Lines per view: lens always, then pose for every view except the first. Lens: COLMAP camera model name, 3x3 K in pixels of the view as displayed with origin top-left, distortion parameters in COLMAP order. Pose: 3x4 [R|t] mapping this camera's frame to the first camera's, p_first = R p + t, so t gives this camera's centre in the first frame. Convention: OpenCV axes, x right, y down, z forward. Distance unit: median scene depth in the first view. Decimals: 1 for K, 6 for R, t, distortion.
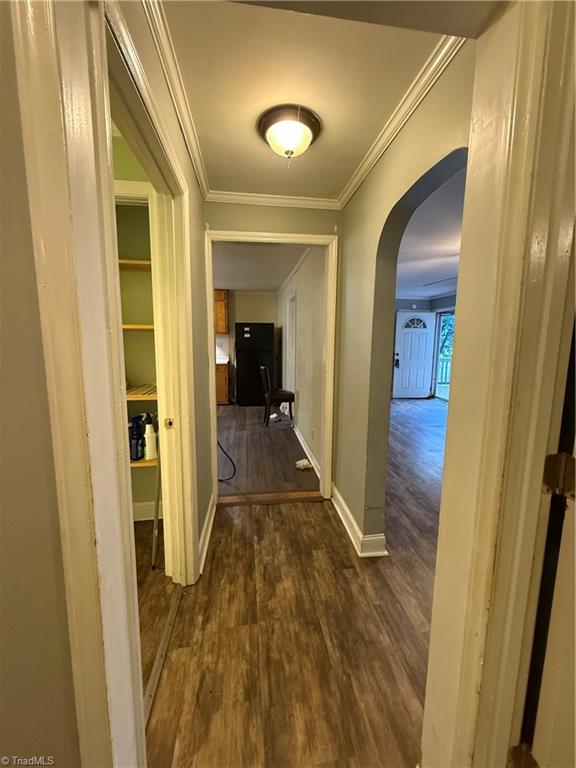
lens RADIAL K [[293.0, 0, 288.0], [0, 293.0, 384.0], [0, 0, 1]] dist [-0.019423, 0.000088]
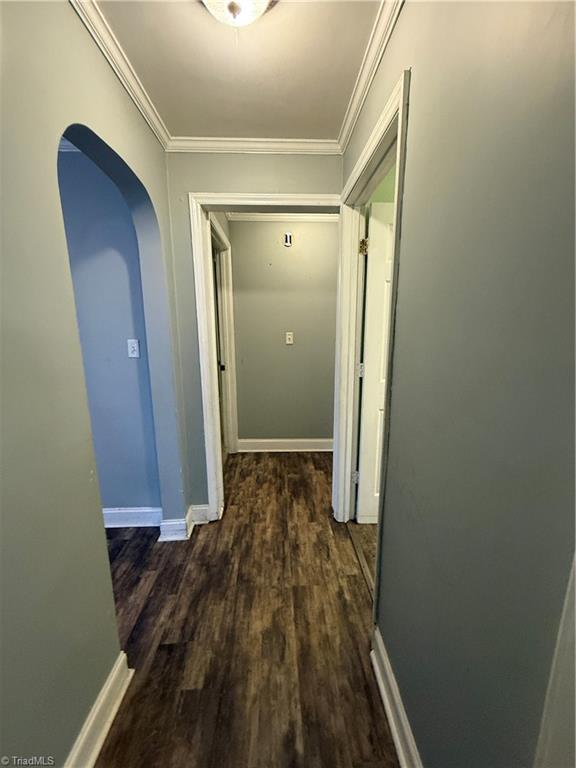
lens RADIAL K [[308.2, 0, 288.0], [0, 308.2, 384.0], [0, 0, 1]] dist [0.000442, -0.000073]
pose [[-0.995308, -0.024356, 0.093645, -0.164865], [0.008171, 0.943189, 0.332157, -0.261636], [-0.096415, 0.331363, -0.938564, 1.685017]]
